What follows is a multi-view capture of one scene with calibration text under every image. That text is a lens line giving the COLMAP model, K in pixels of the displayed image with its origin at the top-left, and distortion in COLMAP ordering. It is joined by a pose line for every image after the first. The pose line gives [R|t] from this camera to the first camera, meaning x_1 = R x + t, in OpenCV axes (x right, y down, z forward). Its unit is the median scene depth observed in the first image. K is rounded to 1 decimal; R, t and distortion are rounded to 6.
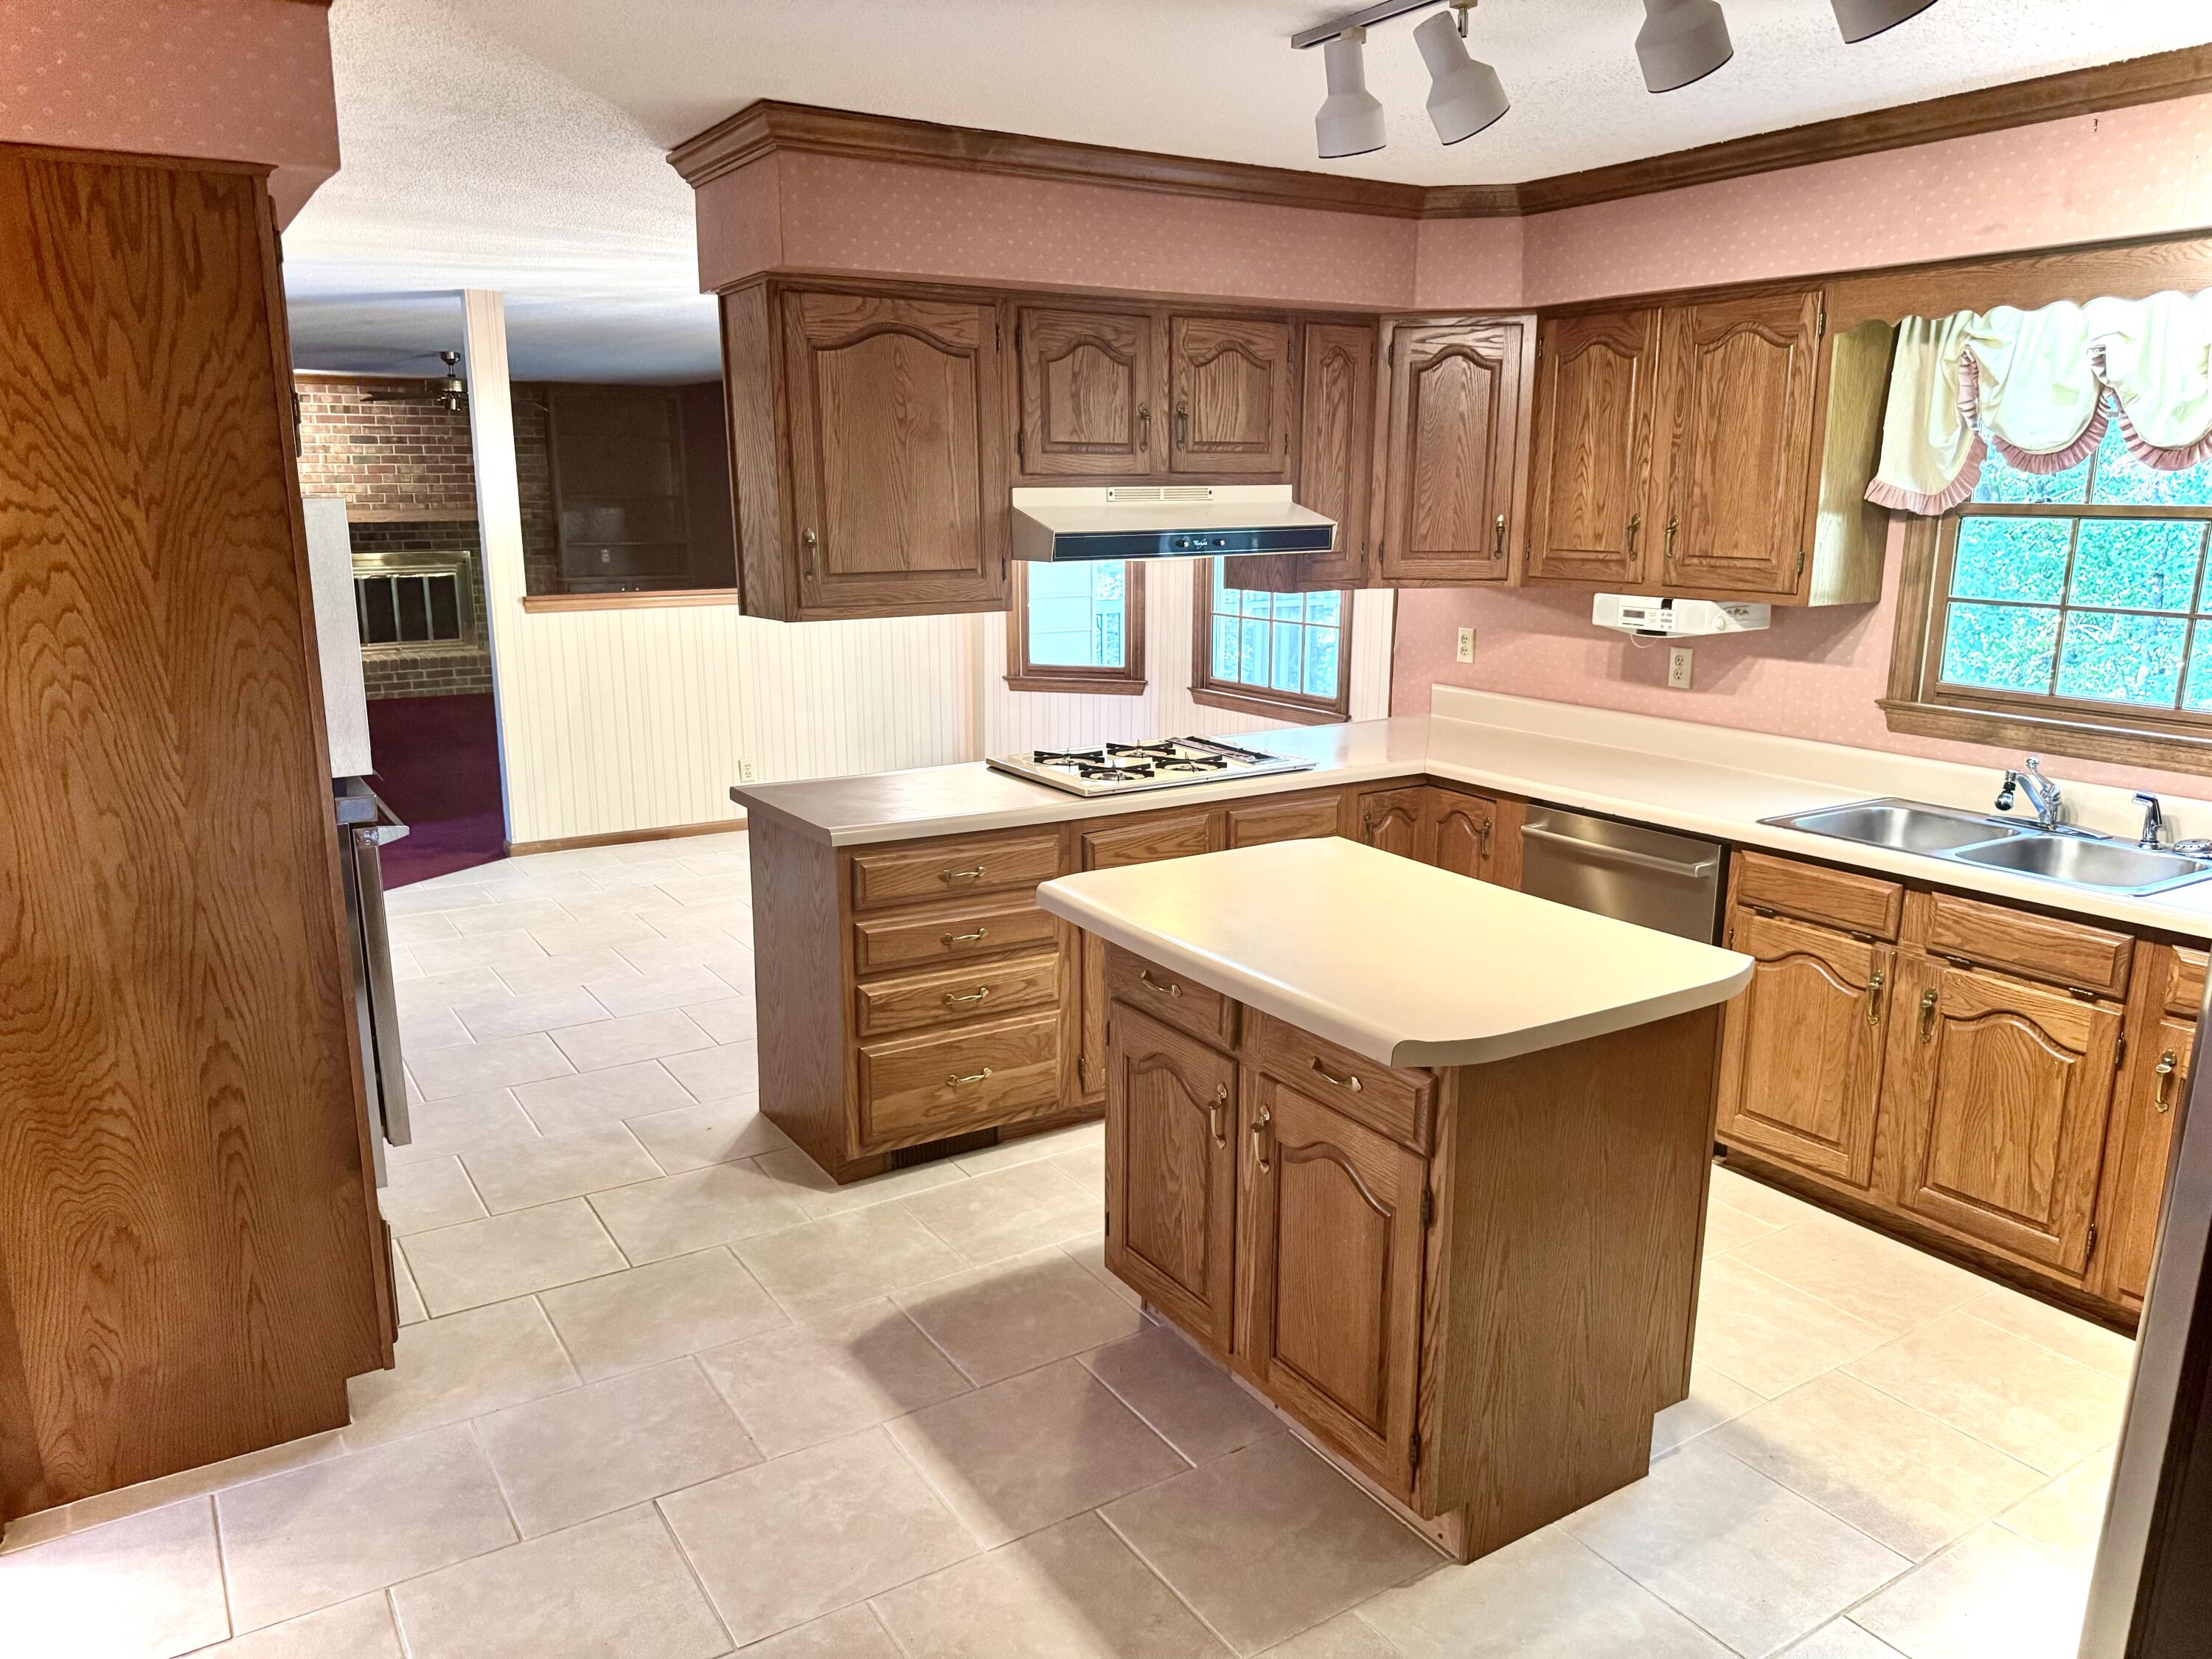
lens RADIAL K [[1560.2, 0, 1111.0], [0, 1560.2, 822.4], [0, 0, 1]] dist [0.054614, -0.060565]
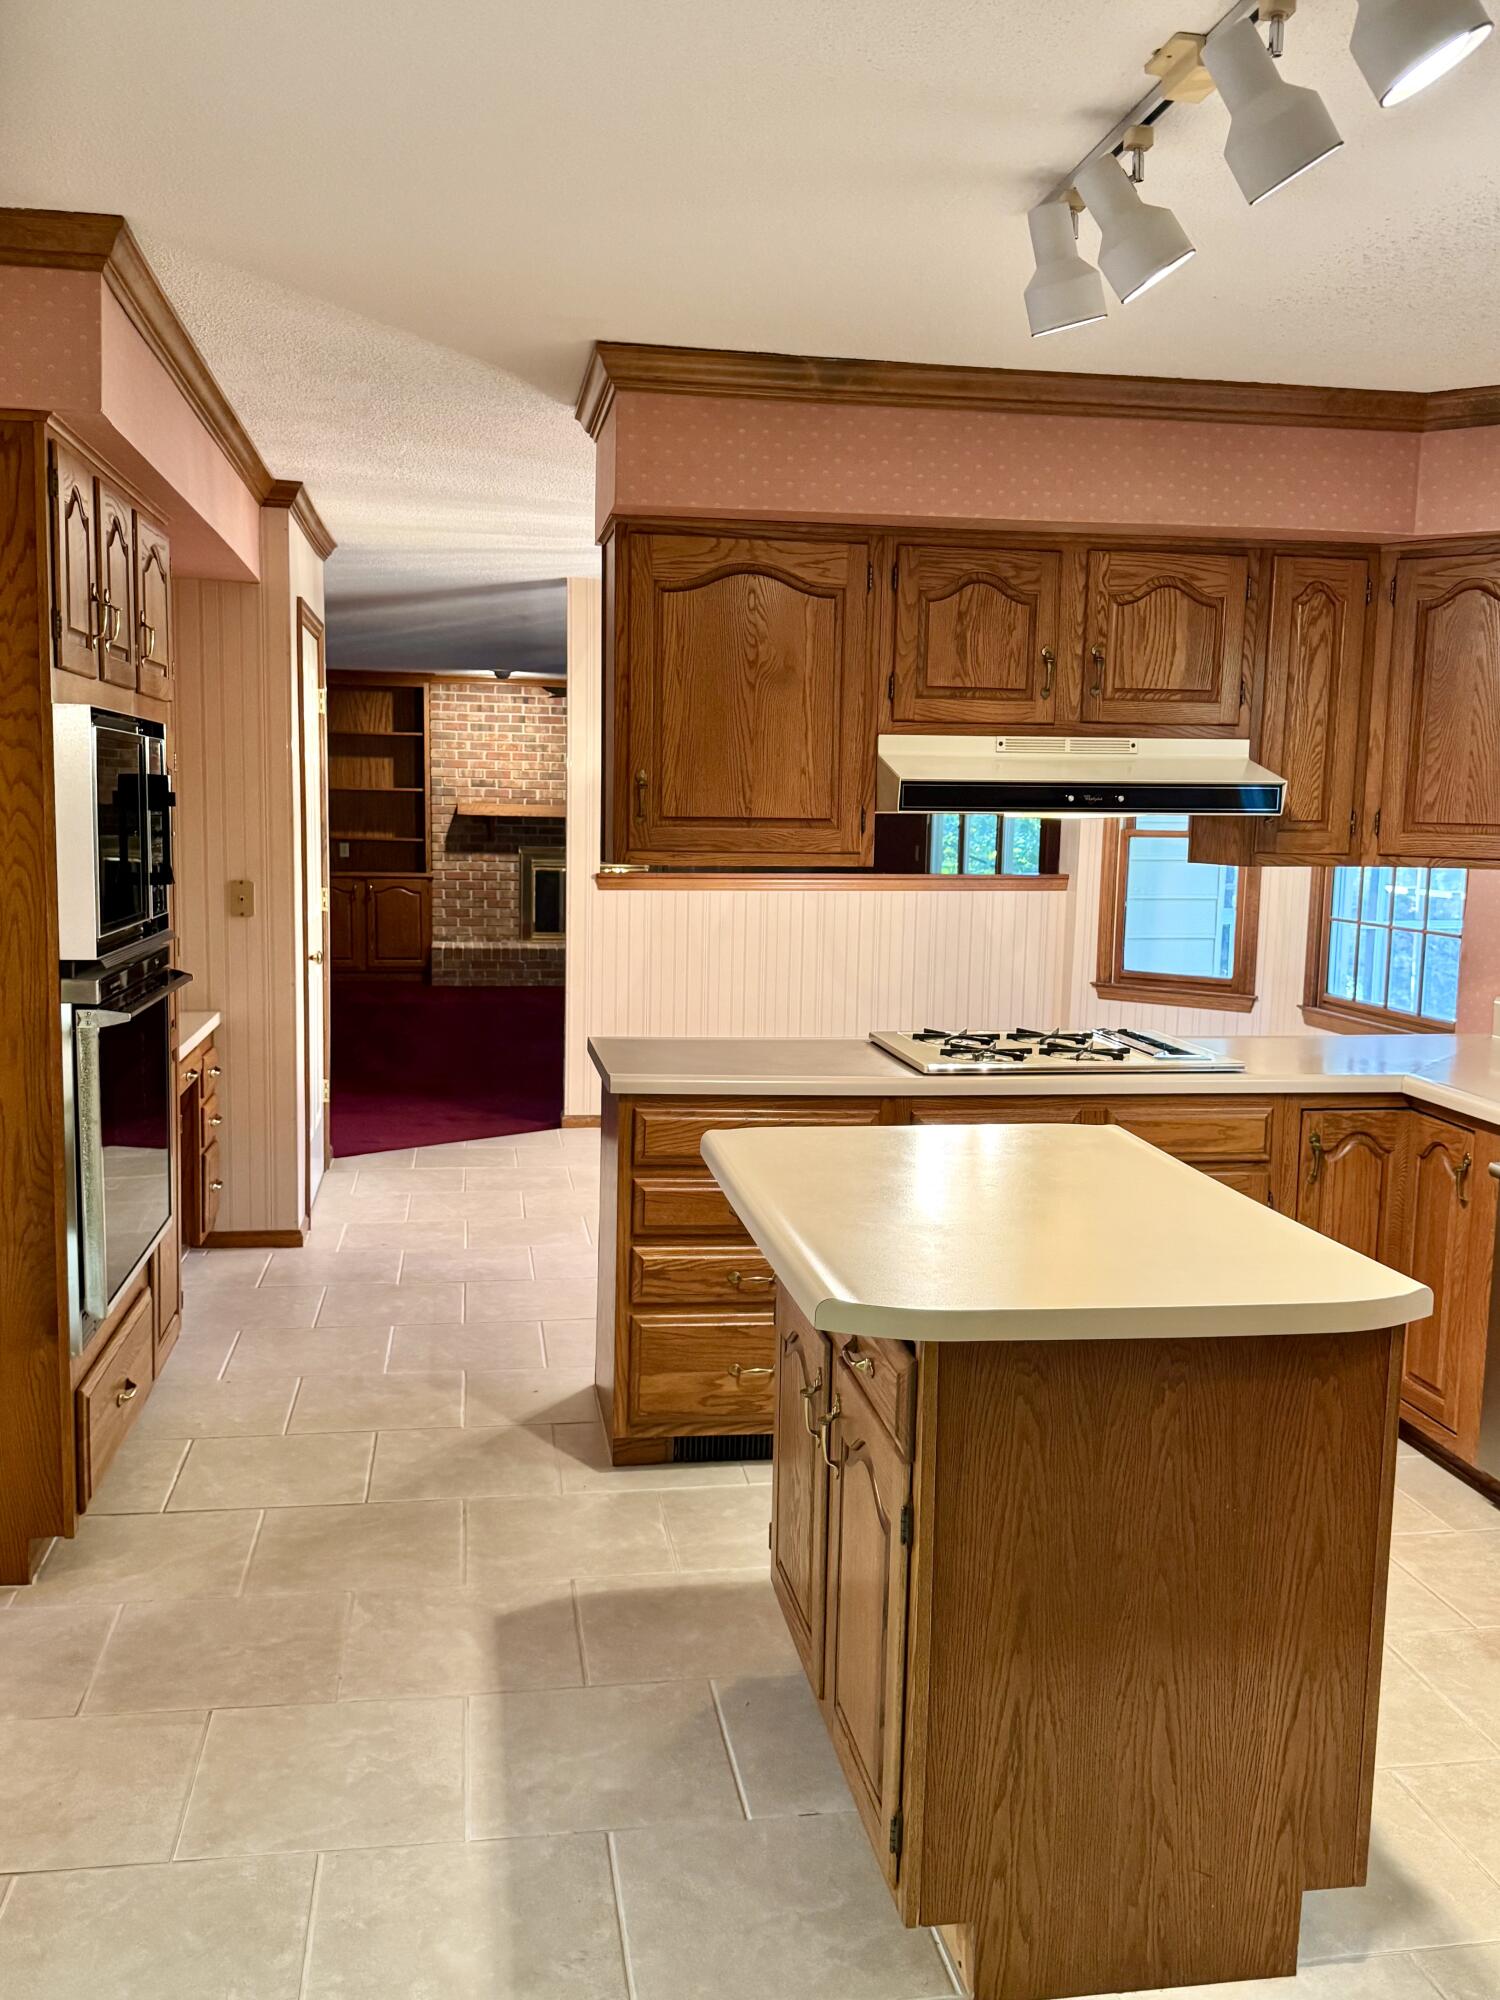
lens RADIAL K [[1708.6, 0, 727.9], [0, 1708.6, 985.3], [0, 0, 1]] dist [0.067696, -0.089726]
pose [[0.921612, 0.060078, -0.383434, 0.251434], [-0.100800, 0.991097, -0.086989, 0.029915], [0.374793, 0.118820, 0.919463, 0.054822]]
